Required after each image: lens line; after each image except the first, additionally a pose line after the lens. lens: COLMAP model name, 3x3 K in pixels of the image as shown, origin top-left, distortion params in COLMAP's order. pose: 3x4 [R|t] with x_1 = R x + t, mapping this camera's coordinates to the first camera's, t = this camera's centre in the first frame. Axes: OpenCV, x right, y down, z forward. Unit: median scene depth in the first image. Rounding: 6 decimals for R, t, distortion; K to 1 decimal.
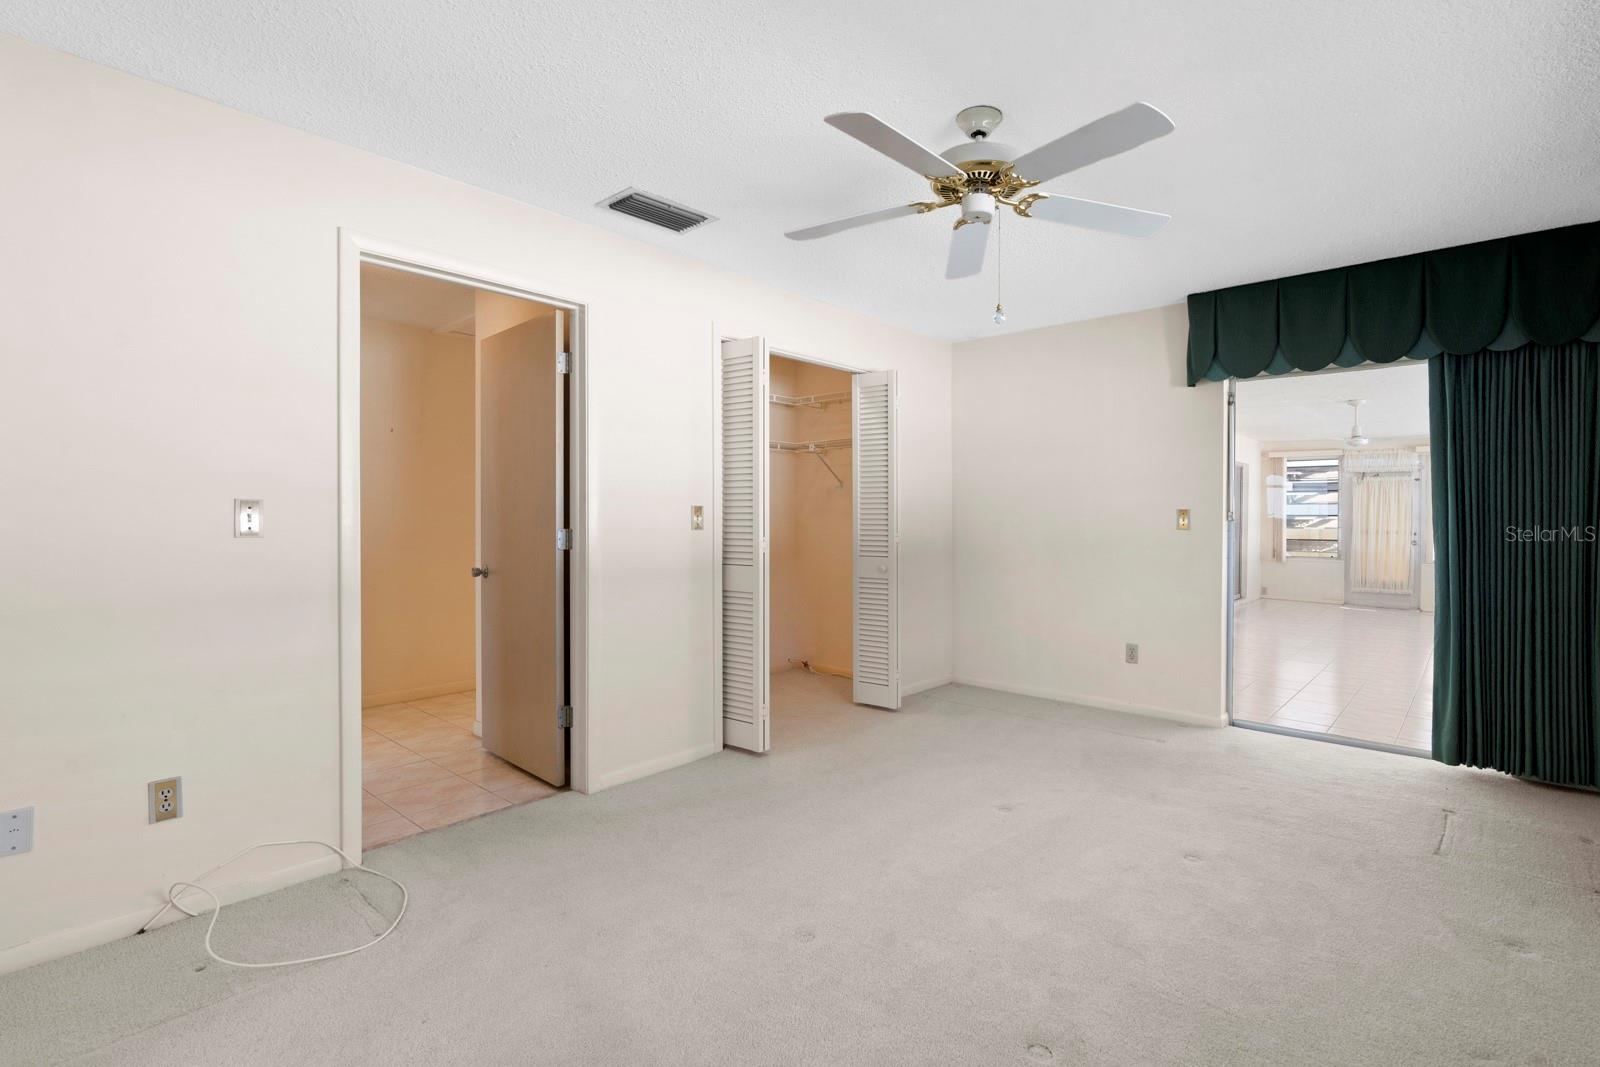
lens RADIAL K [[729.0, 0, 877.3], [0, 729.0, 534.9], [0, 0, 1]] dist [-0.005447, -0.002202]
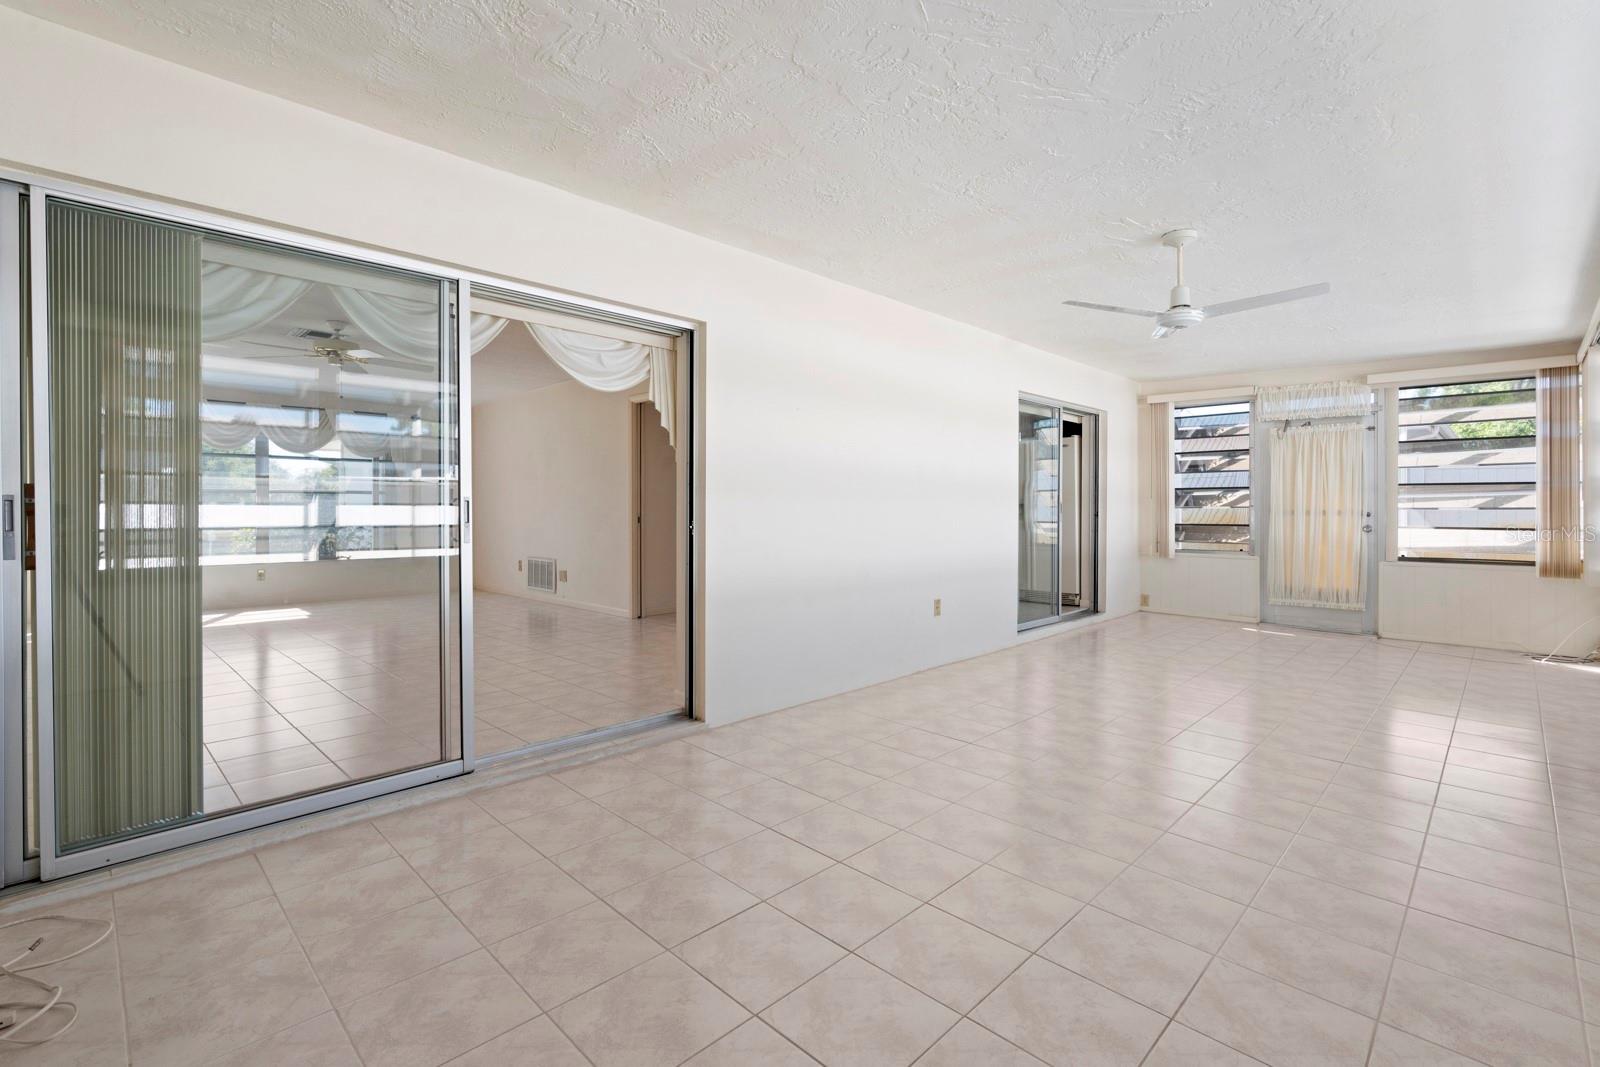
lens RADIAL K [[729.0, 0, 805.7], [0, 729.0, 521.8], [0, 0, 1]] dist [-0.005447, -0.002202]
pose [[0.996789, -0.000452, -0.080068, 0.292912], [-0.000165, 0.999970, -0.007705, 0.009297], [0.080069, 0.007693, 0.996760, 0.320726]]
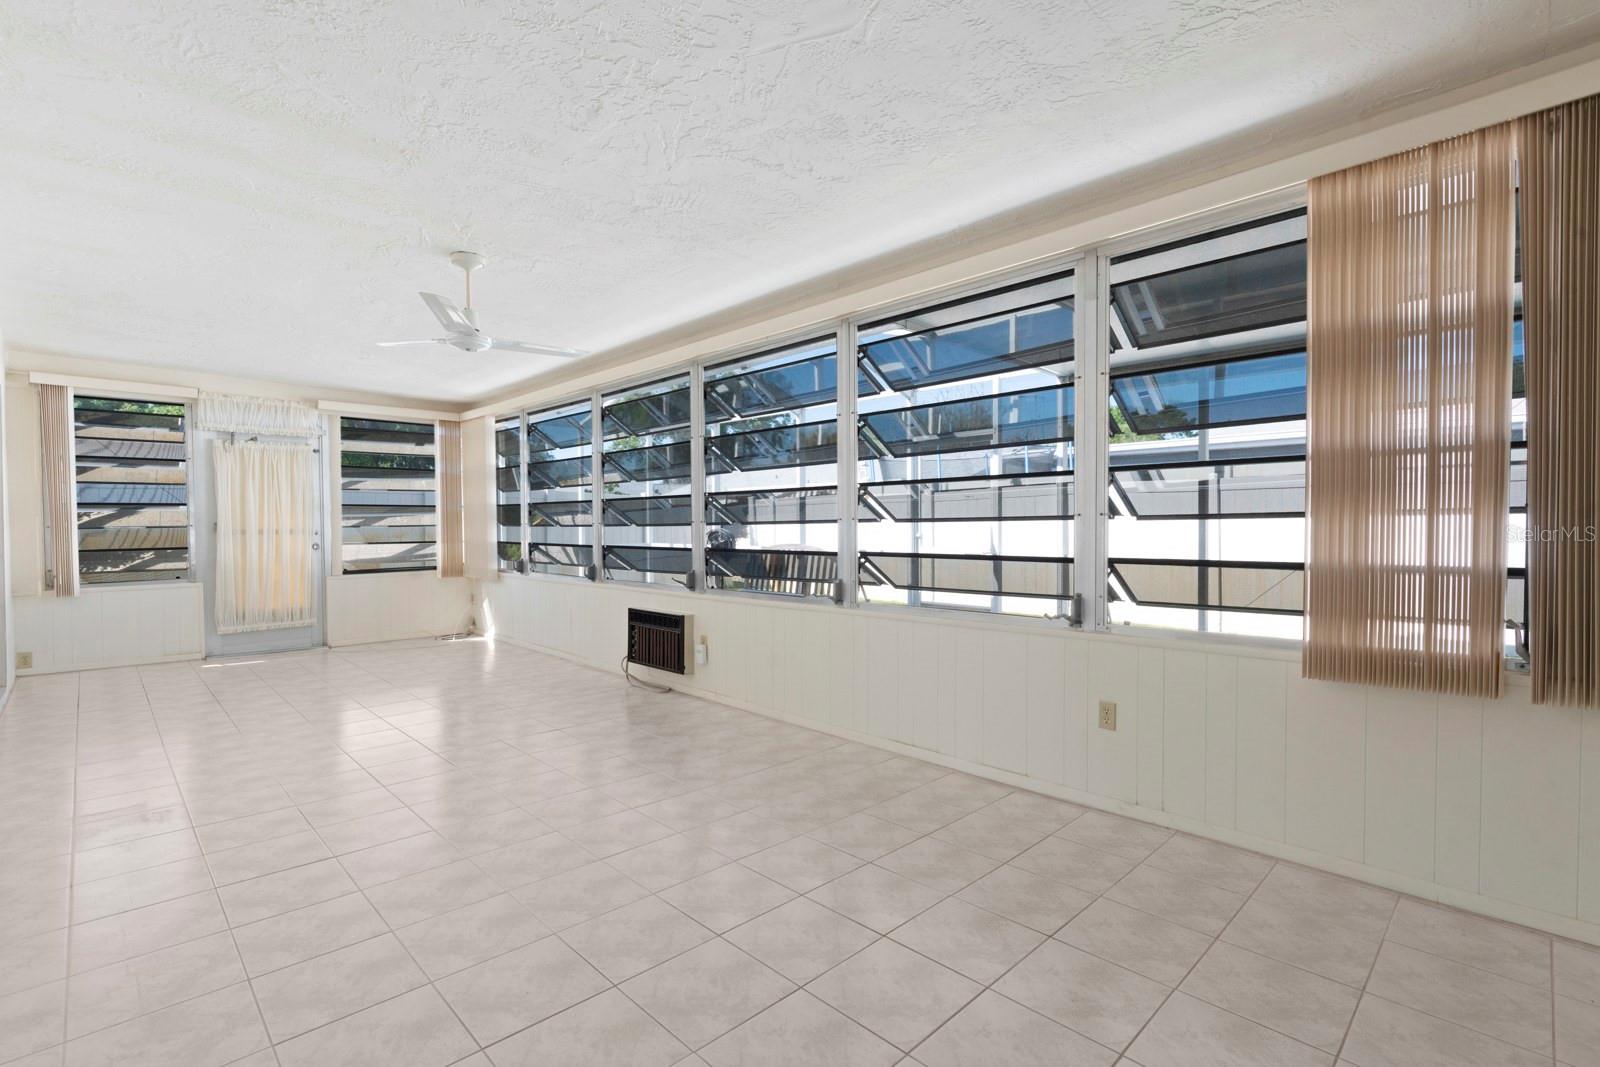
lens RADIAL K [[729.0, 0, 799.3], [0, 729.0, 528.5], [0, 0, 1]] dist [-0.005447, -0.002202]
pose [[0.105347, -0.012919, 0.994352, 0.122625], [0.032956, 0.999412, 0.009493, 0.002498], [-0.993889, 0.031769, 0.105711, 0.475306]]
